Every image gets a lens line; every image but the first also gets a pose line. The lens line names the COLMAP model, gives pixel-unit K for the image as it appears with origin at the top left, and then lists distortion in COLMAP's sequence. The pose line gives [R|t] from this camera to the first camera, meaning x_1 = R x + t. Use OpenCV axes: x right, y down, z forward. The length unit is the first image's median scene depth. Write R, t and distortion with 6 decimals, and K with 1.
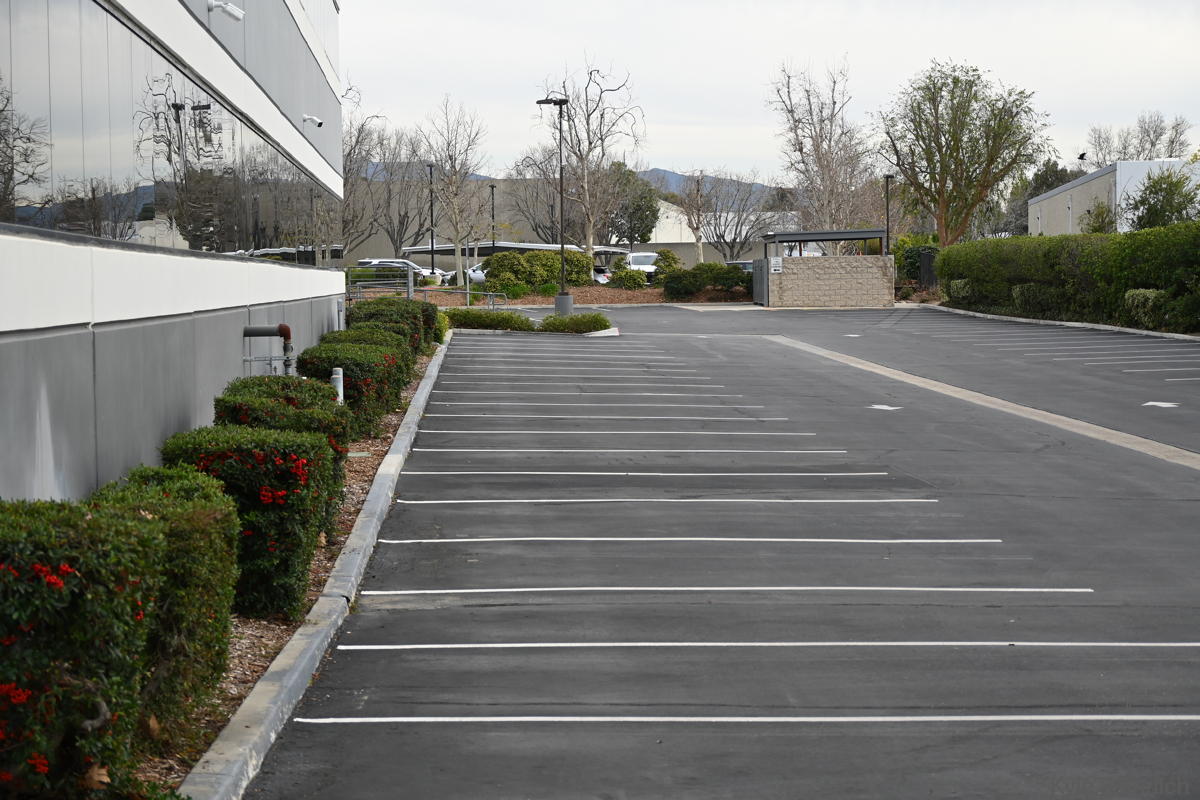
lens RADIAL K [[2597.6, 0, 600.0], [0, 2597.6, 400.0], [0, 0, 1]] dist [0.018573, -0.331426]
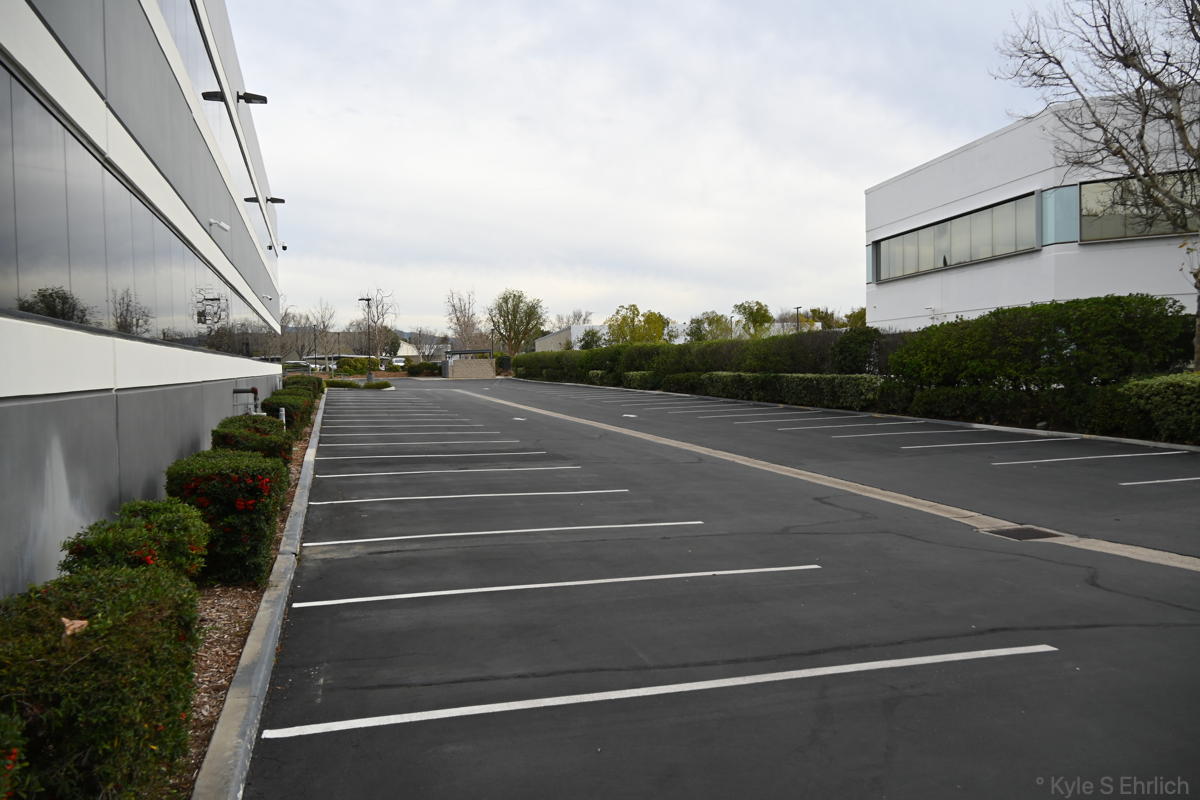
lens RADIAL K [[901.7, 0, 600.9], [0, 901.7, 400.6], [0, 0, 1]] dist [0.015440, -0.021189]
pose [[0.970321, -0.013012, 0.241471, -0.014333], [0.015690, 0.999835, -0.009171, -0.003876], [-0.241312, 0.012687, 0.970365, 0.122520]]
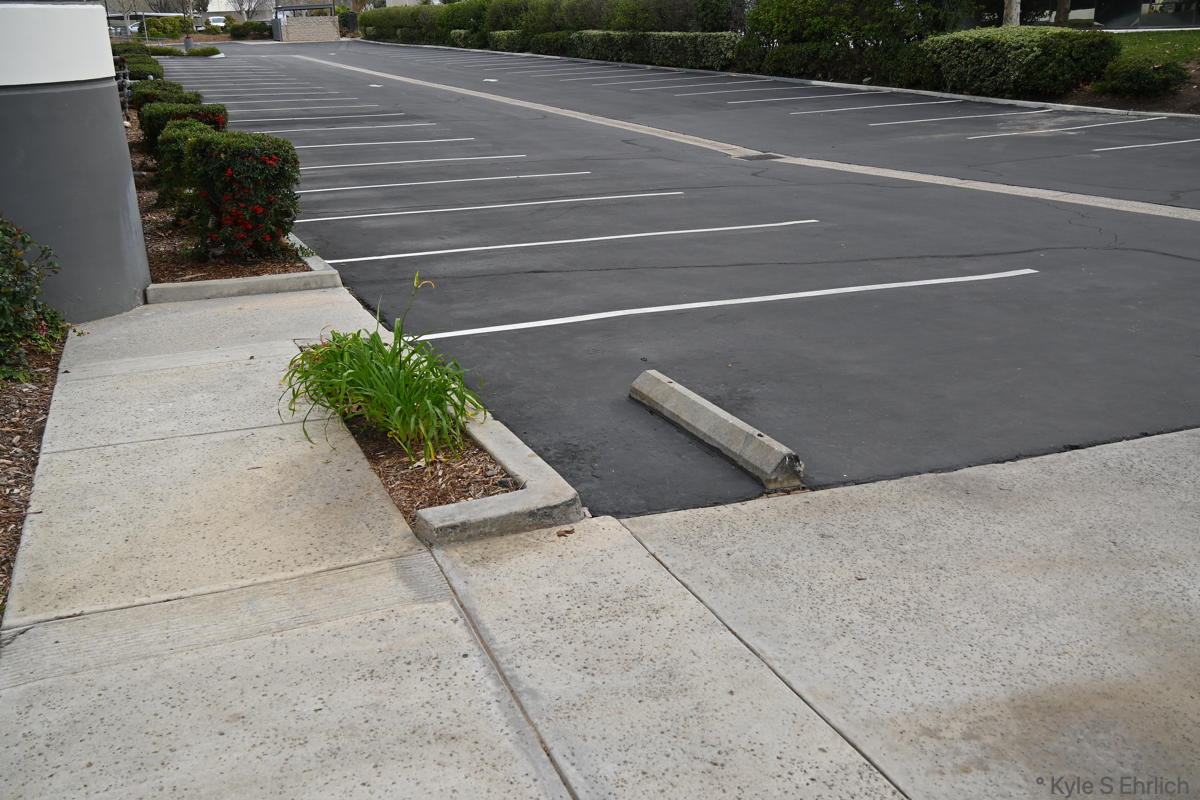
lens RADIAL K [[1090.1, 0, 600.0], [0, 1090.1, 400.0], [0, 0, 1]] dist [-0.004915, -0.017094]
pose [[0.937633, -0.129002, 0.322804, -0.039132], [0.033112, 0.957516, 0.286472, -0.000324], [-0.346046, -0.257917, 0.902070, -0.017038]]
